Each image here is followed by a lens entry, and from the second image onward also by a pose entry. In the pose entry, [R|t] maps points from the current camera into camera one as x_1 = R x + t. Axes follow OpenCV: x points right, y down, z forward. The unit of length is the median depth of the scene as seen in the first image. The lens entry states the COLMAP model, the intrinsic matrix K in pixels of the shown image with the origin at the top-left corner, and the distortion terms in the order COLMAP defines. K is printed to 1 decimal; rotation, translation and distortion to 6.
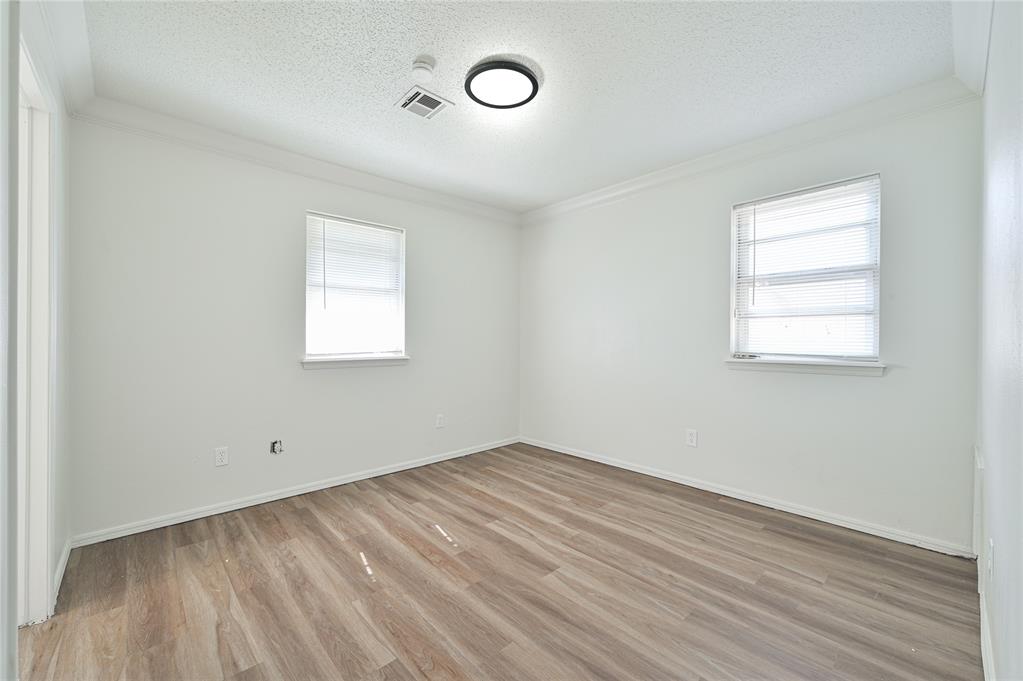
lens RADIAL K [[409.1, 0, 514.2], [0, 409.1, 352.5], [0, 0, 1]] dist [-0.000041, 0.000198]
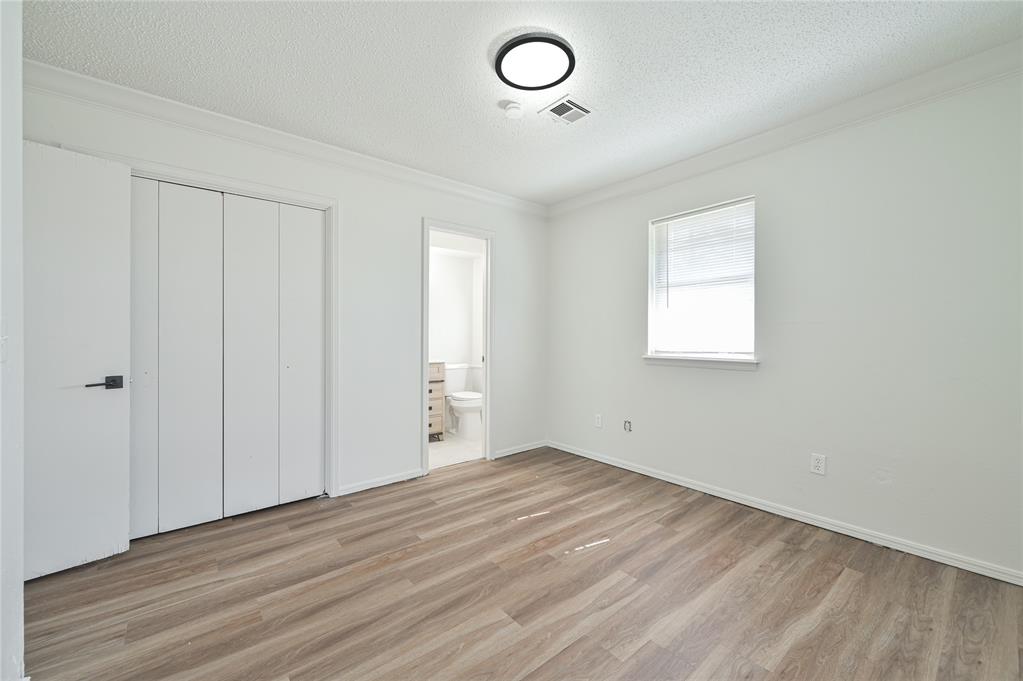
lens RADIAL K [[406.5, 0, 514.8], [0, 406.5, 340.8], [0, 0, 1]] dist [0.001317, 0.000247]
pose [[-0.062031, 0.008480, -0.998038, 0.758857], [-0.029779, 0.999503, 0.010343, -0.028693], [0.997630, 0.030362, -0.061748, 0.866180]]
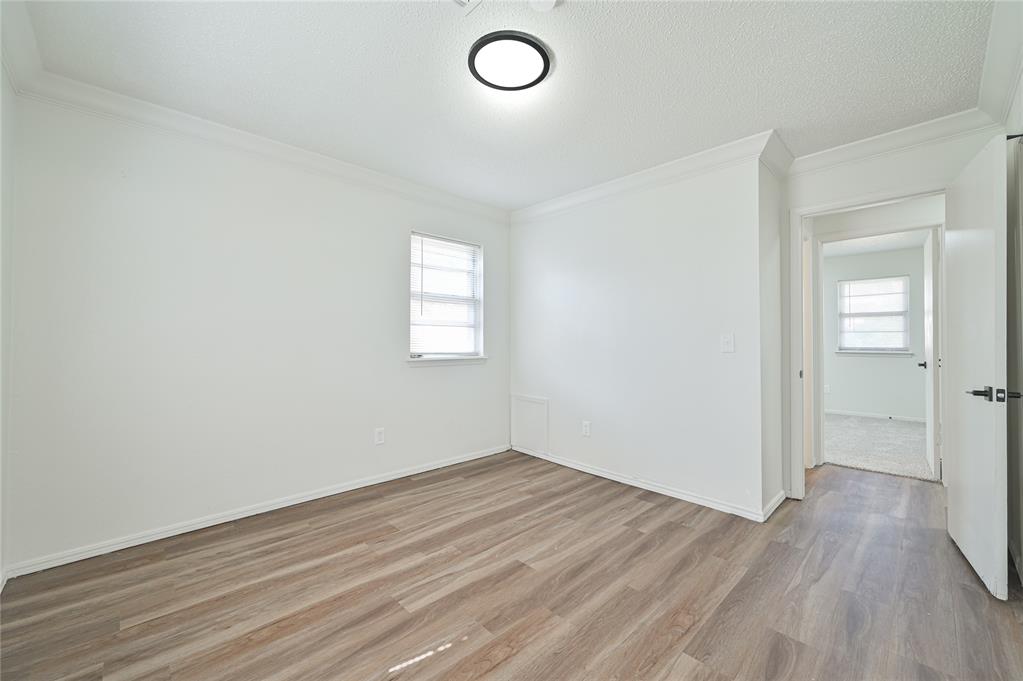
lens RADIAL K [[406.5, 0, 514.8], [0, 406.5, 340.8], [0, 0, 1]] dist [0.001317, 0.000247]
pose [[-0.019830, 0.003508, 0.999797, -0.789979], [0.030522, 0.999530, -0.002901, -0.027766], [-0.999337, 0.030459, -0.019928, 0.858806]]
